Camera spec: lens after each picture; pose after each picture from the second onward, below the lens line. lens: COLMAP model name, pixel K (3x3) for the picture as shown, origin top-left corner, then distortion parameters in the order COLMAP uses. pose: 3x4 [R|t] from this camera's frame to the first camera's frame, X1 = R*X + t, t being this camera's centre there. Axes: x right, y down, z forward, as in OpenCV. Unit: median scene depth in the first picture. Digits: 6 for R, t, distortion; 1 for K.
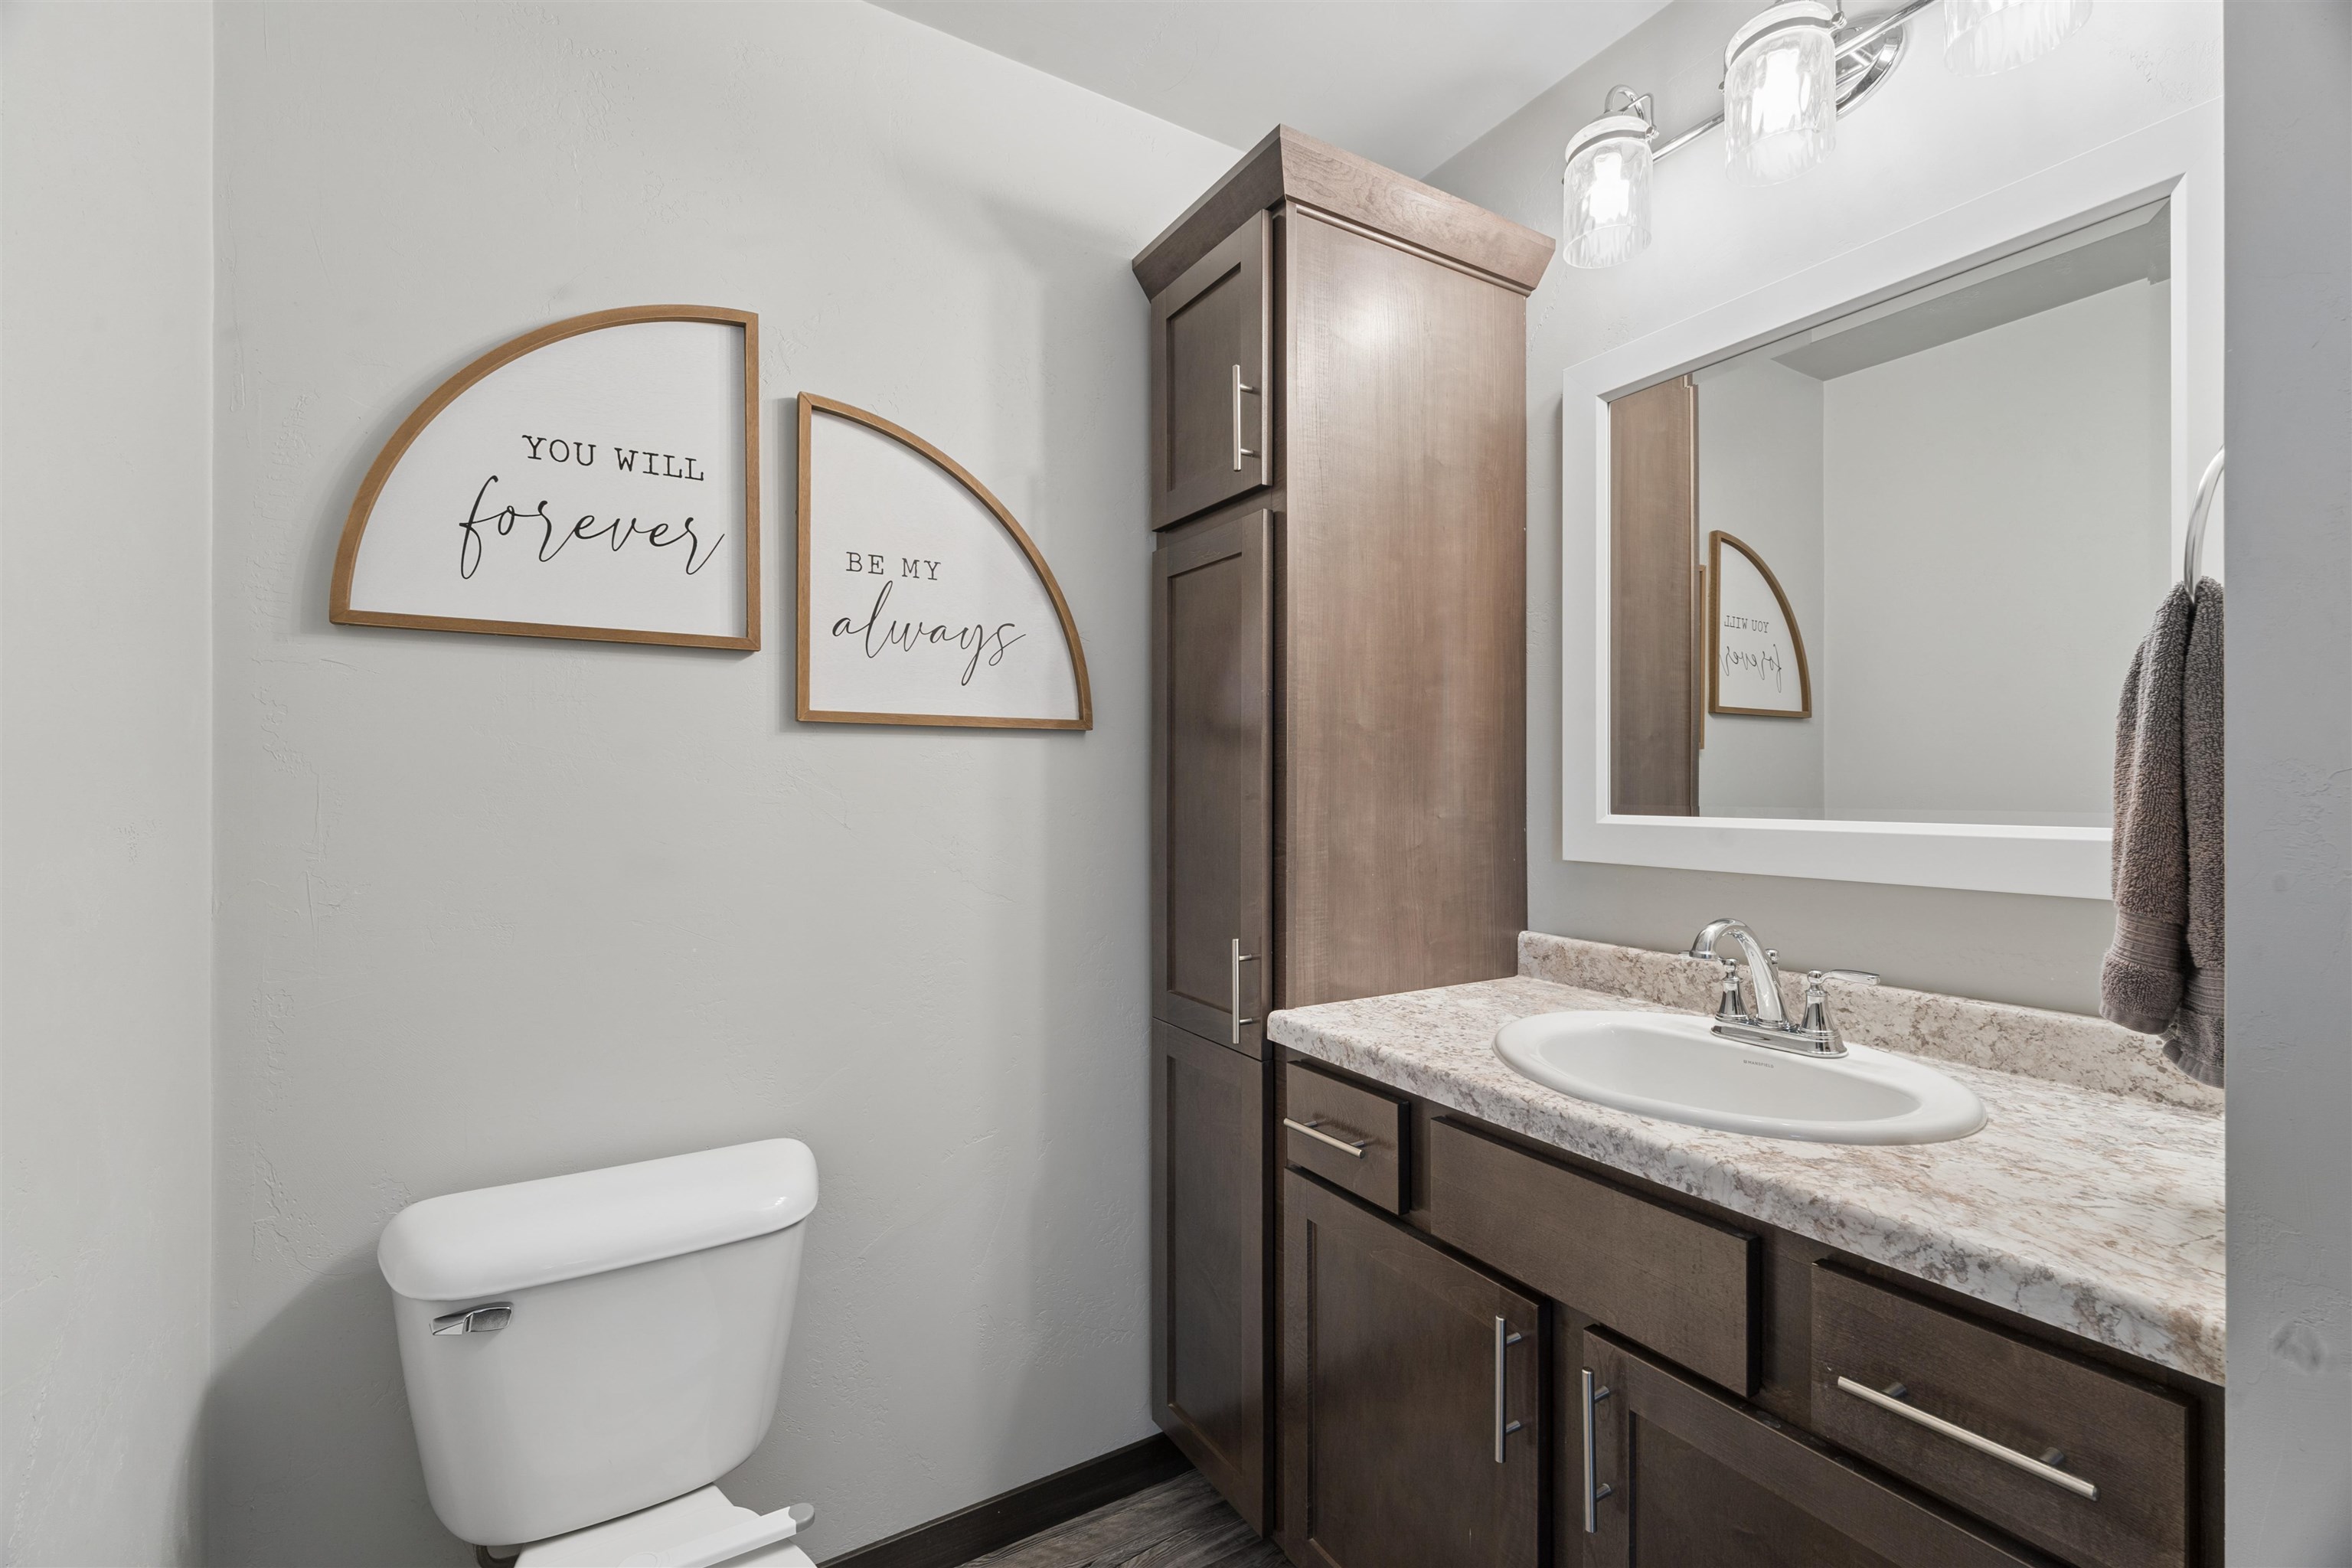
lens RADIAL K [[1000.7, 0, 1174.6], [0, 1000.7, 771.5], [0, 0, 1]] dist [0.000371, -0.000684]
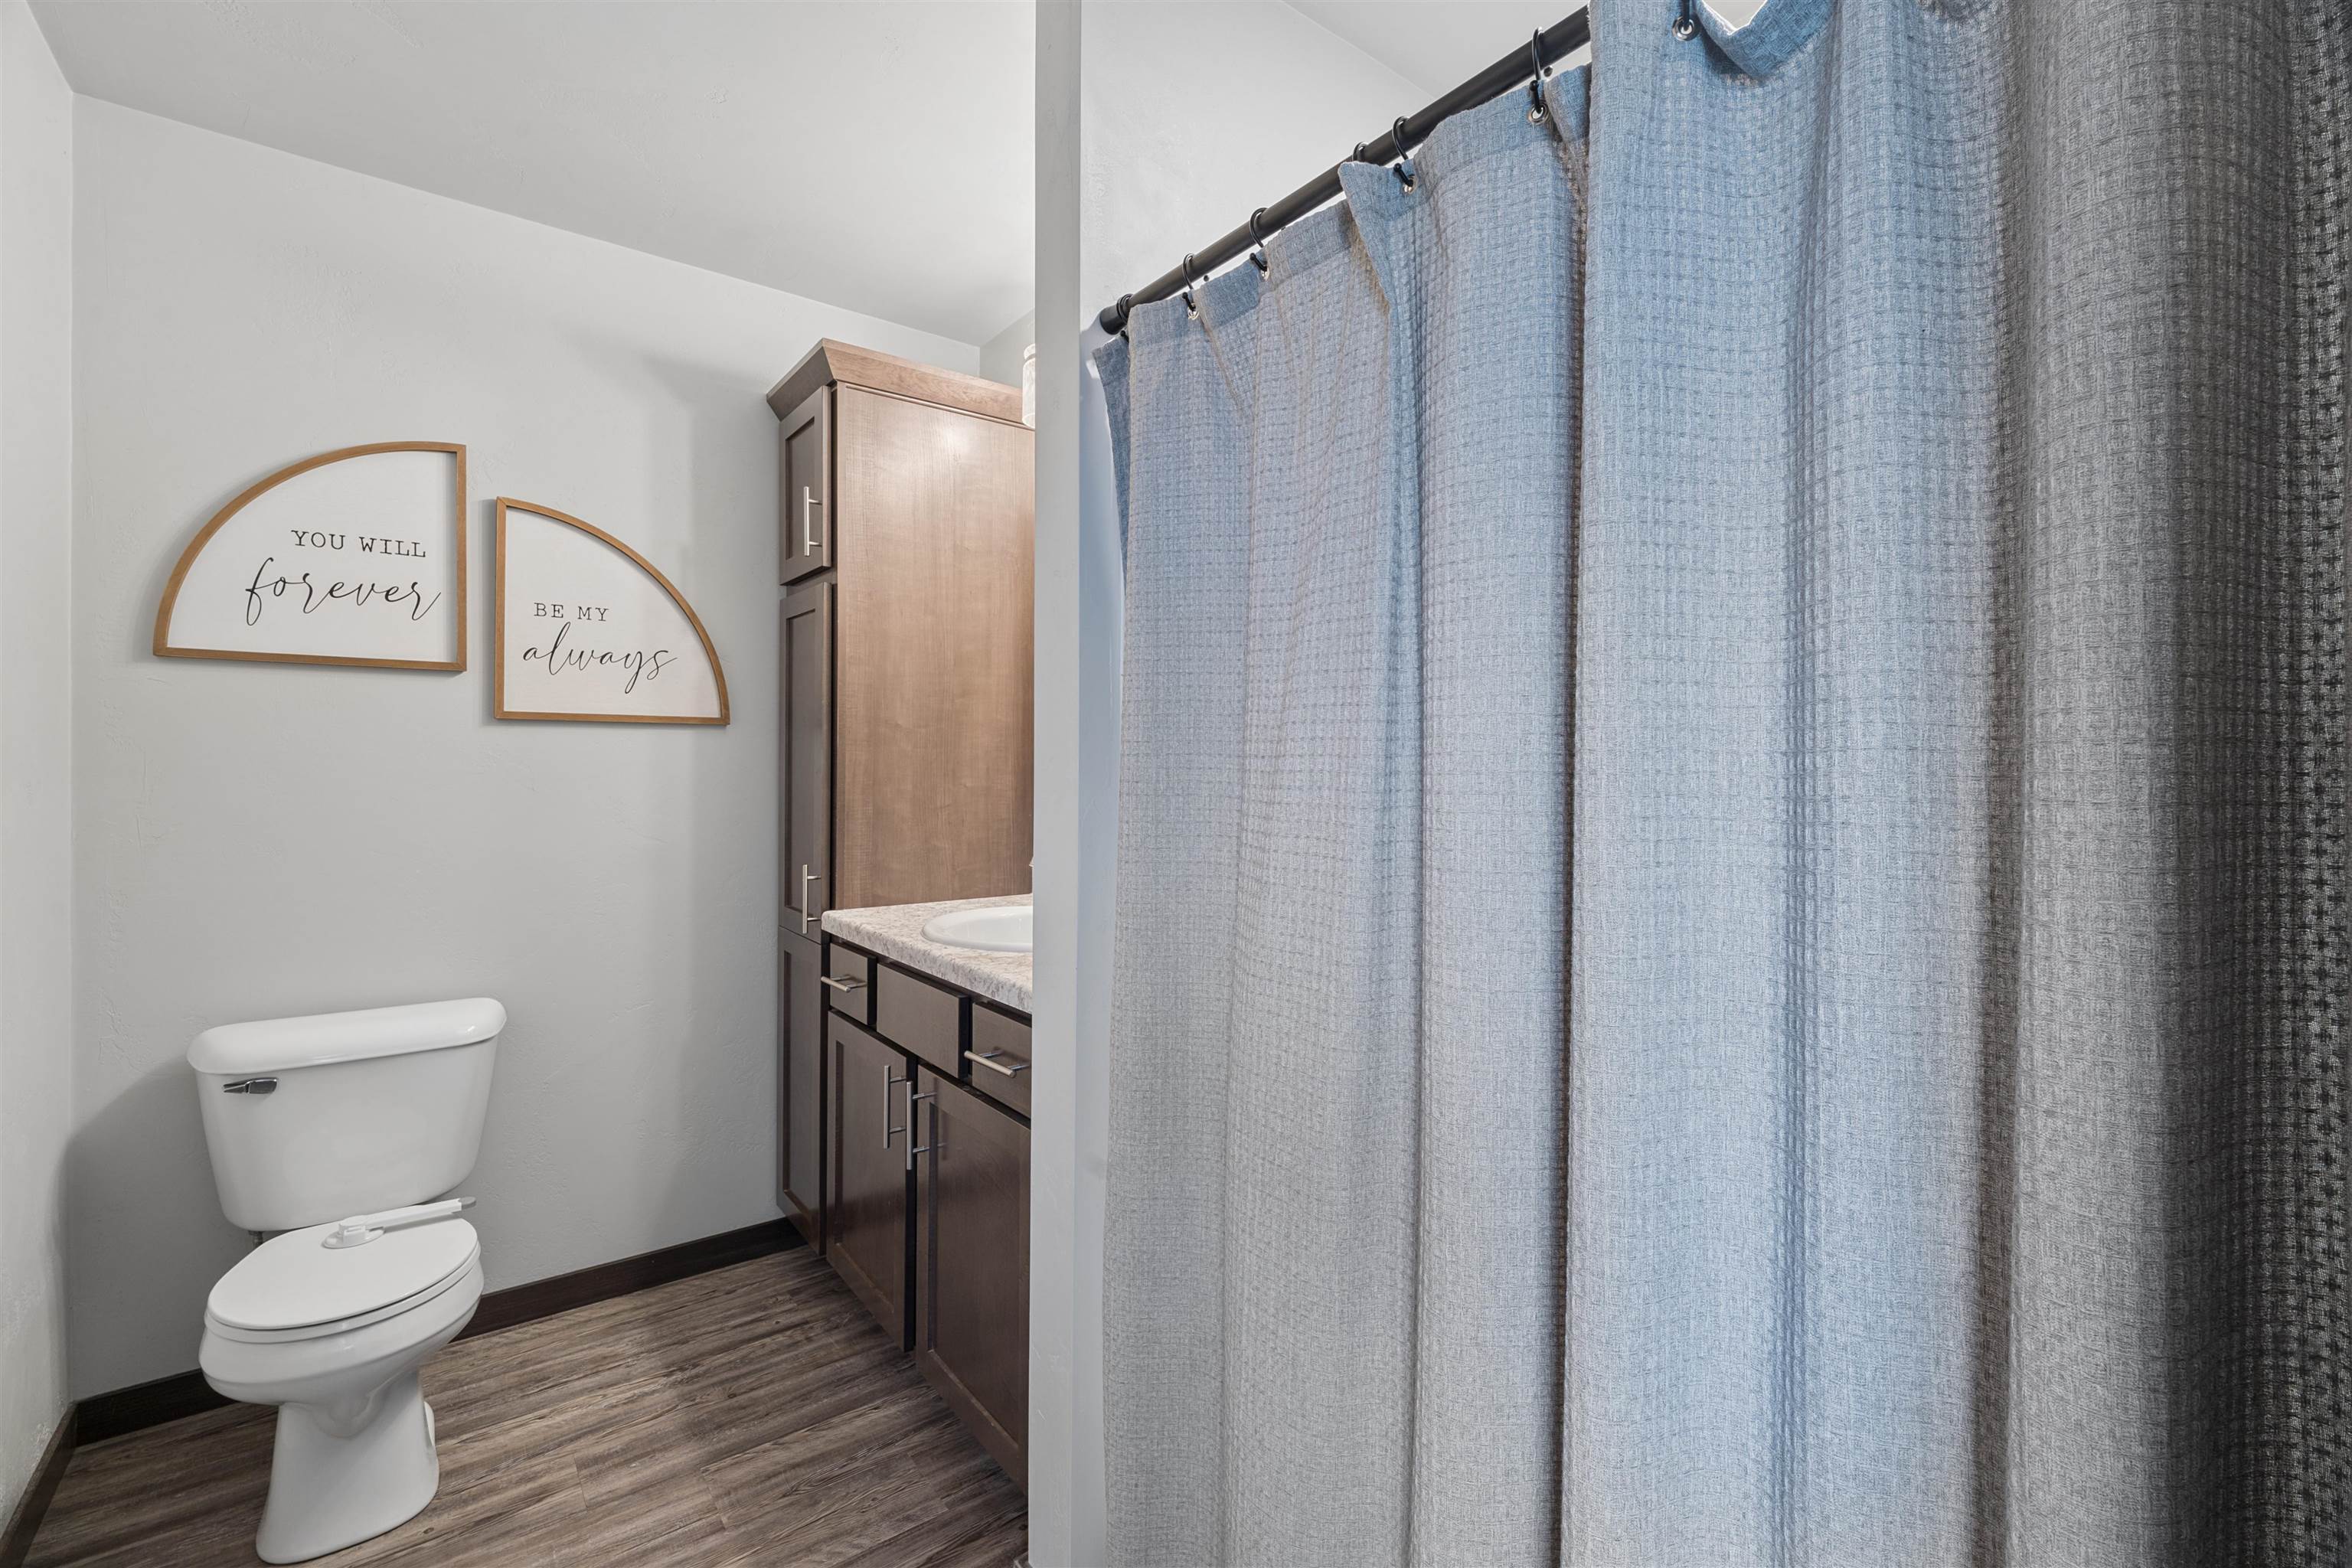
lens RADIAL K [[1022.0, 0, 1169.3], [0, 1022.0, 750.1], [0, 0, 1]] dist [0.000221, 0.000183]
pose [[0.993569, 0.008682, 0.112895, 0.429736], [-0.009061, 0.999955, 0.002852, -0.015897], [-0.112865, -0.003857, 0.993603, -0.596465]]
